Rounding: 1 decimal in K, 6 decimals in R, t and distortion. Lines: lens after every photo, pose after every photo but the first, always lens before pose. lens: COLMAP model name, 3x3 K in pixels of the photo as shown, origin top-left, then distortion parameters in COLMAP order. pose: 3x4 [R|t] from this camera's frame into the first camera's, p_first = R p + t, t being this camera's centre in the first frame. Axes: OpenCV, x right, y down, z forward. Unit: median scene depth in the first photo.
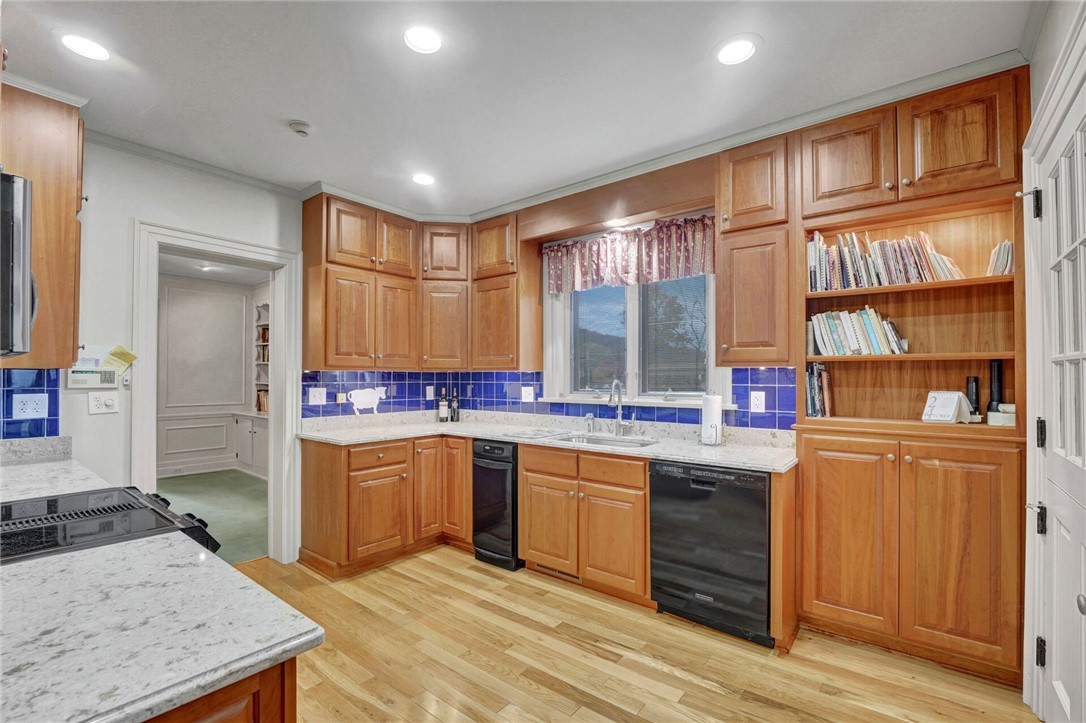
lens RADIAL K [[483.5, 0, 541.7], [0, 483.5, 367.1], [0, 0, 1]] dist [-0.001177, -0.000152]
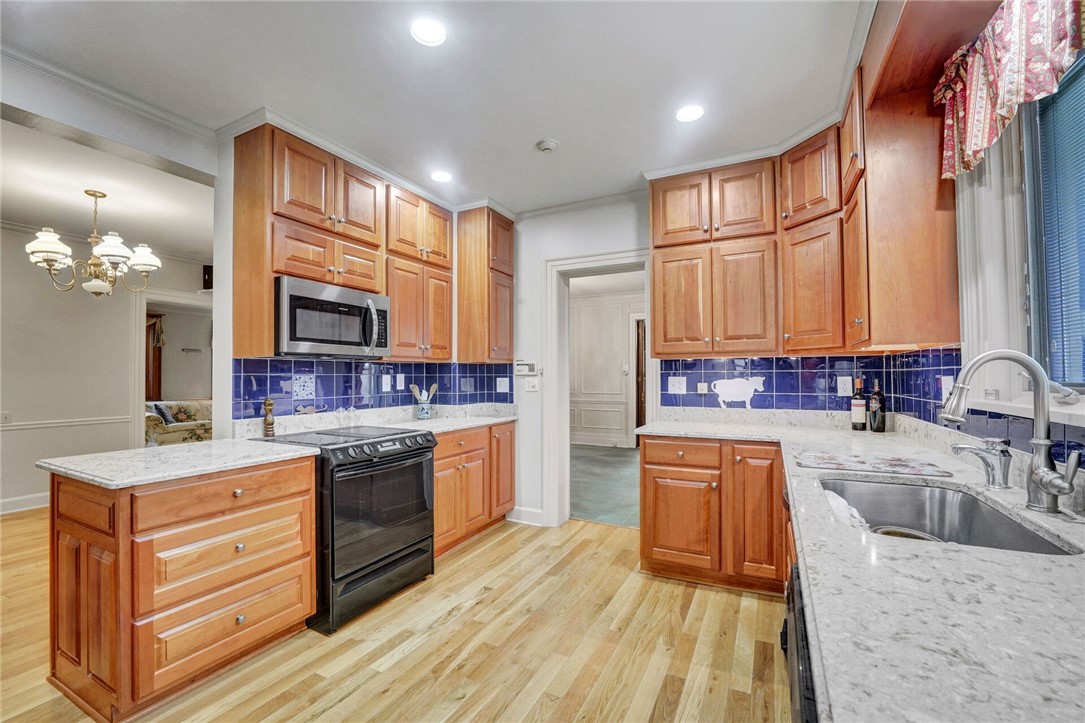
lens RADIAL K [[454.9, 0, 537.8], [0, 454.9, 366.1], [0, 0, 1]] dist [-0.015911, 0.000066]
pose [[0.196775, -0.024618, -0.980139, 0.410992], [0.024304, 0.999500, -0.020225, 0.035318], [0.980147, -0.019841, 0.197275, 0.576654]]
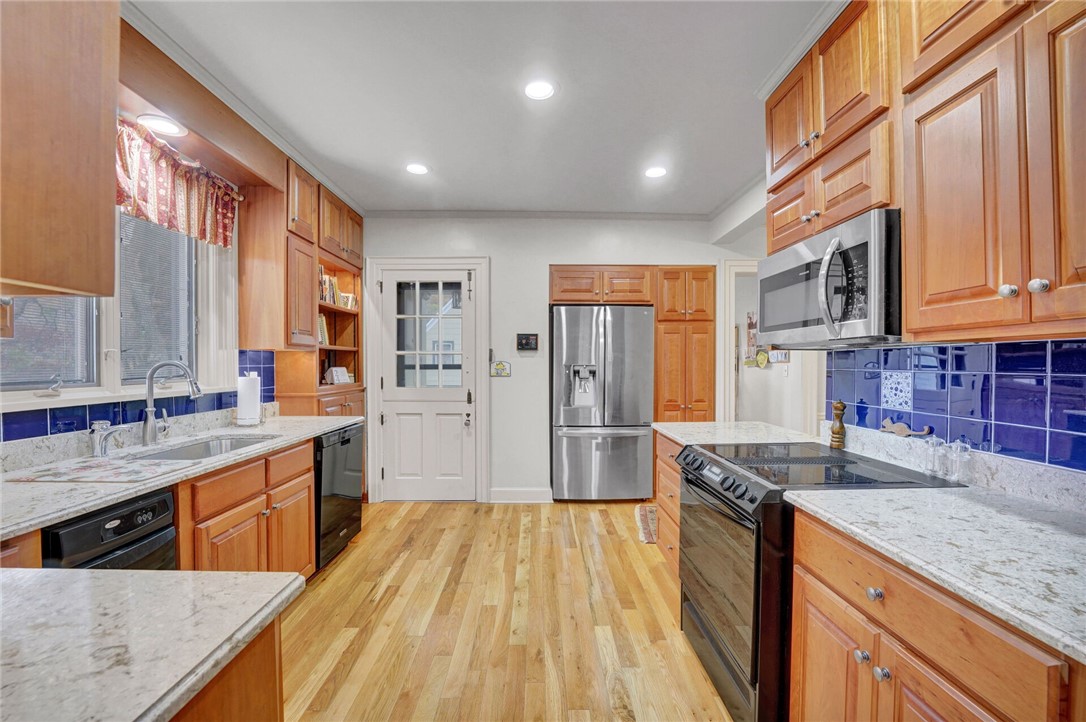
lens RADIAL K [[455.3, 0, 538.3], [0, 455.3, 365.6], [0, 0, 1]] dist [-0.015911, 0.000066]
pose [[-0.630485, -0.003576, 0.776193, -0.653438], [-0.016937, 0.999815, -0.009151, 0.028909], [-0.776016, -0.018916, -0.630429, 0.977406]]
